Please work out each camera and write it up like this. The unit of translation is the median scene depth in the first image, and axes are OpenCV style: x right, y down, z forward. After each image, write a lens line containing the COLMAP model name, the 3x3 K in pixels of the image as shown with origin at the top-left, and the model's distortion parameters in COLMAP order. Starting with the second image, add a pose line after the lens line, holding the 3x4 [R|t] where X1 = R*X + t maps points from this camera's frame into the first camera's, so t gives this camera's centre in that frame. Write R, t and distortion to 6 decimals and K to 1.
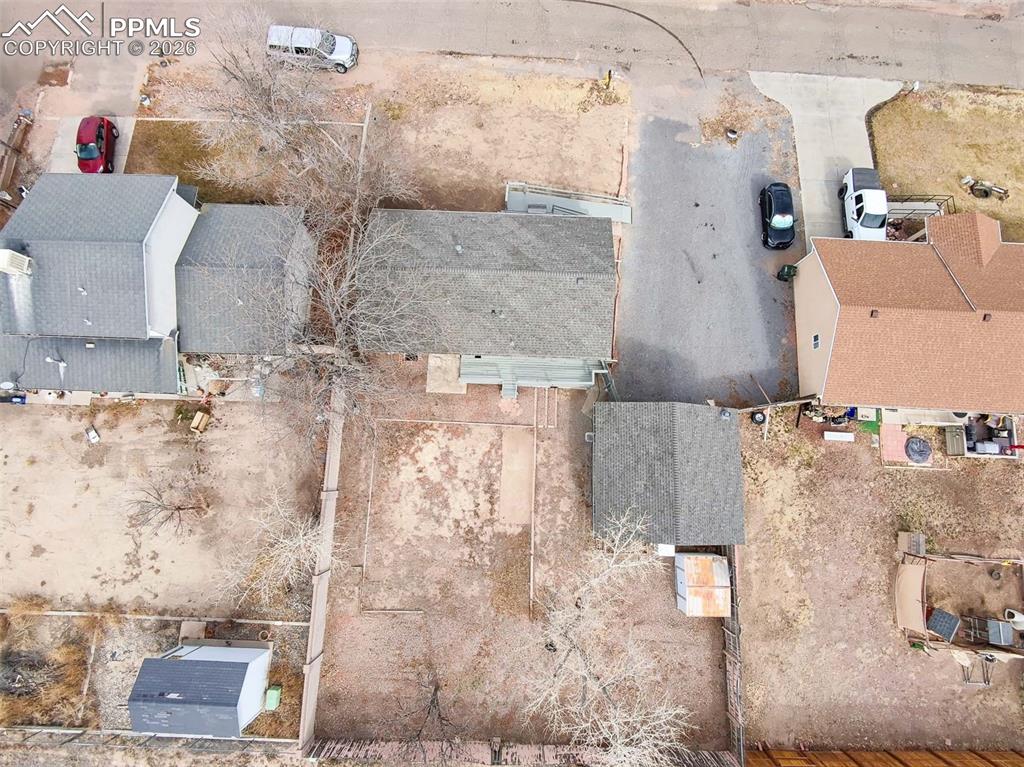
lens RADIAL K [[475.1, 0, 519.7], [0, 475.1, 392.1], [0, 0, 1]] dist [0.000296, -0.005318]
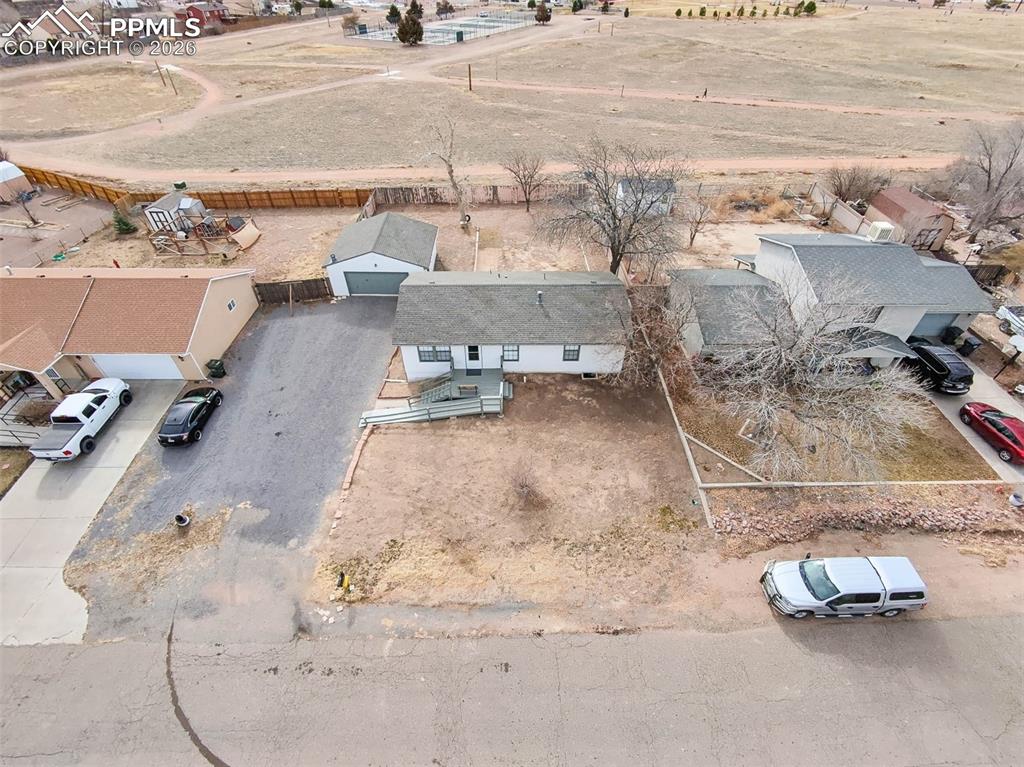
lens RADIAL K [[475.1, 0, 519.7], [0, 475.1, 392.1], [0, 0, 1]] dist [0.000296, -0.005318]
pose [[-0.997969, 0.033248, -0.054342, -0.012675], [-0.063703, -0.528506, 0.846536, -1.258357], [-0.000574, 0.848278, 0.529551, 0.564870]]
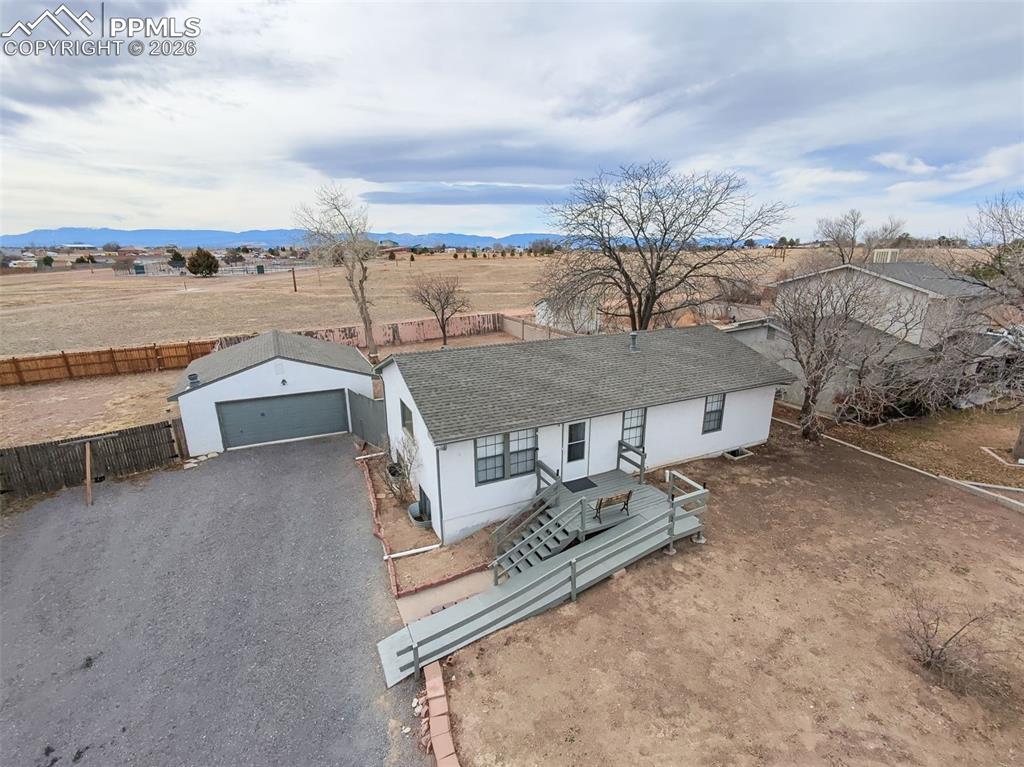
lens RADIAL K [[475.1, 0, 519.7], [0, 475.1, 392.1], [0, 0, 1]] dist [0.000296, -0.005318]
pose [[-0.876080, 0.138305, -0.461904, 0.313848], [-0.473951, -0.070932, 0.877690, -0.766388], [0.088625, 0.987846, 0.127691, 0.906969]]
